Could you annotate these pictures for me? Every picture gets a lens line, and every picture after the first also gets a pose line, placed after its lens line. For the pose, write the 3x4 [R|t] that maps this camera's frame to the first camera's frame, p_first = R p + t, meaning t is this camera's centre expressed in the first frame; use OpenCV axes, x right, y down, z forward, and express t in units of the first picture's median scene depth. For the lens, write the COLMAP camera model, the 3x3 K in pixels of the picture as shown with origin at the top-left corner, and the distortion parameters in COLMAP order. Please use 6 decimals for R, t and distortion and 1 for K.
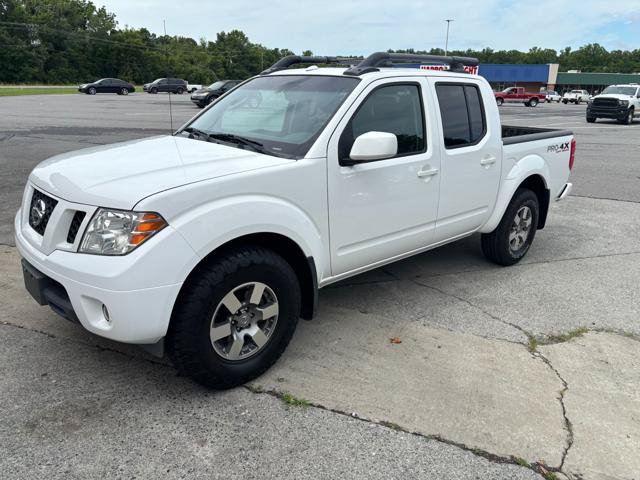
lens RADIAL K [[484.3, 0, 311.0], [0, 484.3, 239.7], [0, 0, 1]] dist [0.068329, -0.076016]
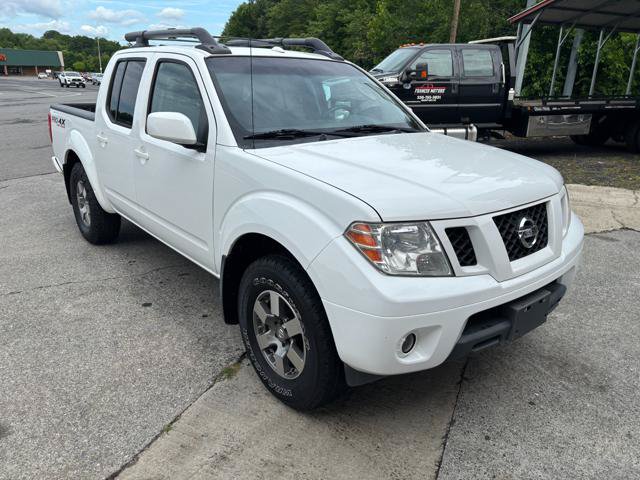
lens RADIAL K [[485.0, 0, 321.1], [0, 485.0, 241.3], [0, 0, 1]] dist [0.064186, -0.071567]
pose [[0.039076, -0.340939, 0.939273, -1.020648], [0.278374, 0.906492, 0.317459, -0.303843], [-0.959678, 0.249064, 0.130330, 0.921236]]
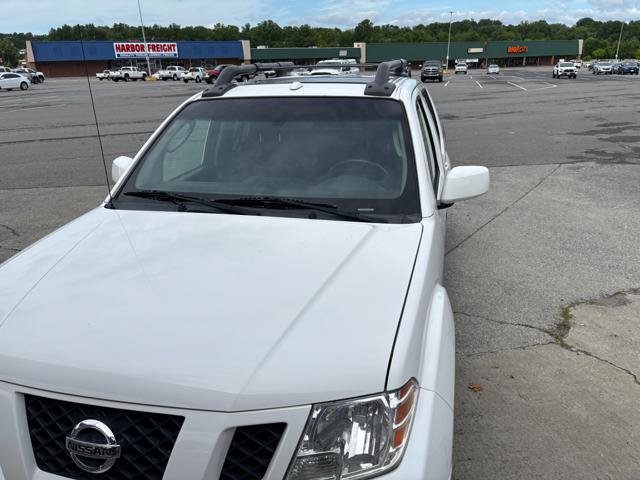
lens RADIAL K [[484.6, 0, 321.2], [0, 484.6, 242.0], [0, 0, 1]] dist [0.073529, -0.086515]
pose [[0.826825, -0.231876, 0.512439, -0.429462], [0.208024, 0.972534, 0.104419, -0.192548], [-0.522577, 0.020263, 0.852351, 0.346504]]
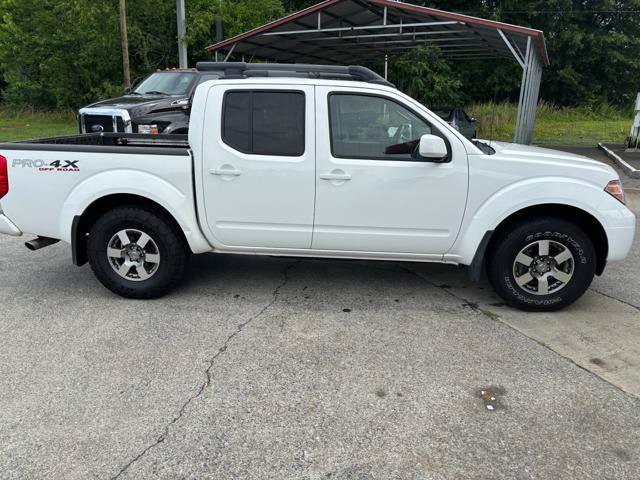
lens RADIAL K [[483.6, 0, 320.0], [0, 483.6, 240.0], [0, 0, 1]] dist [0.058537, -0.056146]
pose [[-0.685582, -0.228821, 0.691100, -0.822983], [0.190569, 0.859806, 0.473727, -0.630259], [-0.702610, 0.456480, -0.545861, 1.973302]]
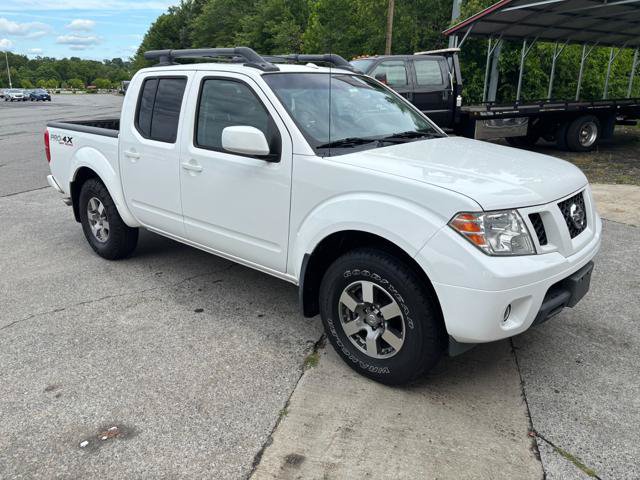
lens RADIAL K [[485.0, 0, 317.1], [0, 485.0, 241.4], [0, 0, 1]] dist [0.065396, -0.073555]
pose [[-0.104565, -0.321770, 0.941026, -1.096043], [0.292825, 0.894307, 0.338333, -0.377074], [-0.950431, 0.310934, 0.000709, 1.135442]]
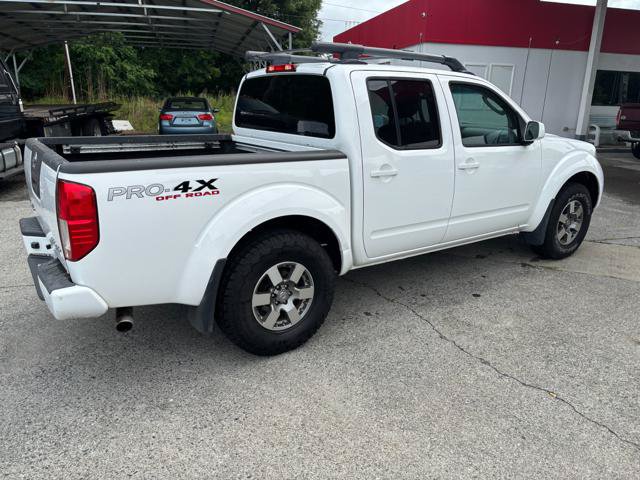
lens RADIAL K [[484.6, 0, 321.2], [0, 484.6, 242.0], [0, 0, 1]] dist [0.073529, -0.086515]
pose [[-0.992212, -0.066868, 0.105091, 0.085968], [0.003153, 0.829937, 0.557849, -0.697208], [-0.124521, 0.553836, -0.823262, 2.308764]]
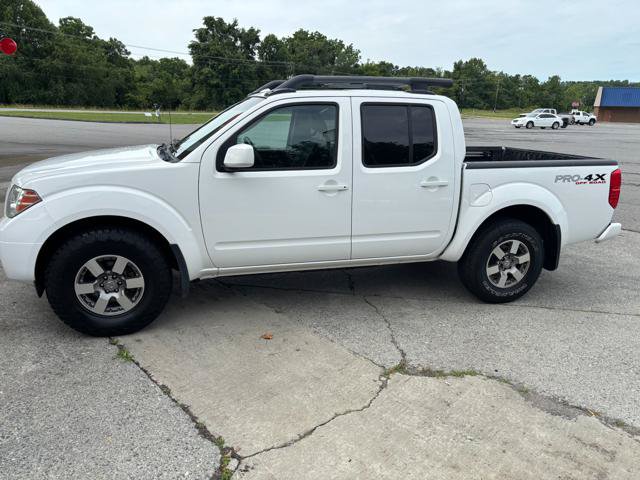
lens RADIAL K [[481.7, 0, 311.0], [0, 481.7, 240.0], [0, 0, 1]] dist [0.048750, -0.038241]
pose [[0.895596, 0.117147, -0.429168, 0.645462], [-0.138706, 0.990148, -0.019180, 0.001022], [0.422693, 0.076706, 0.903021, 0.051892]]
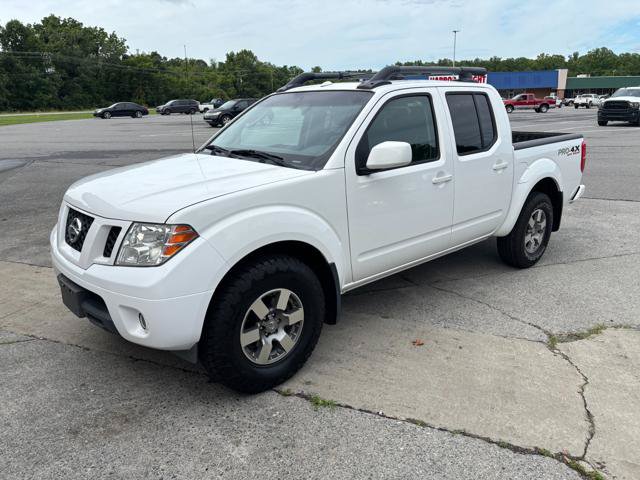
lens RADIAL K [[485.0, 0, 317.1], [0, 485.0, 241.4], [0, 0, 1]] dist [0.065396, -0.073555]
pose [[0.999183, -0.036301, -0.017787, -0.011235], [0.035833, 0.999020, -0.025968, 0.011449], [0.018712, 0.025309, 0.999505, -0.035189]]
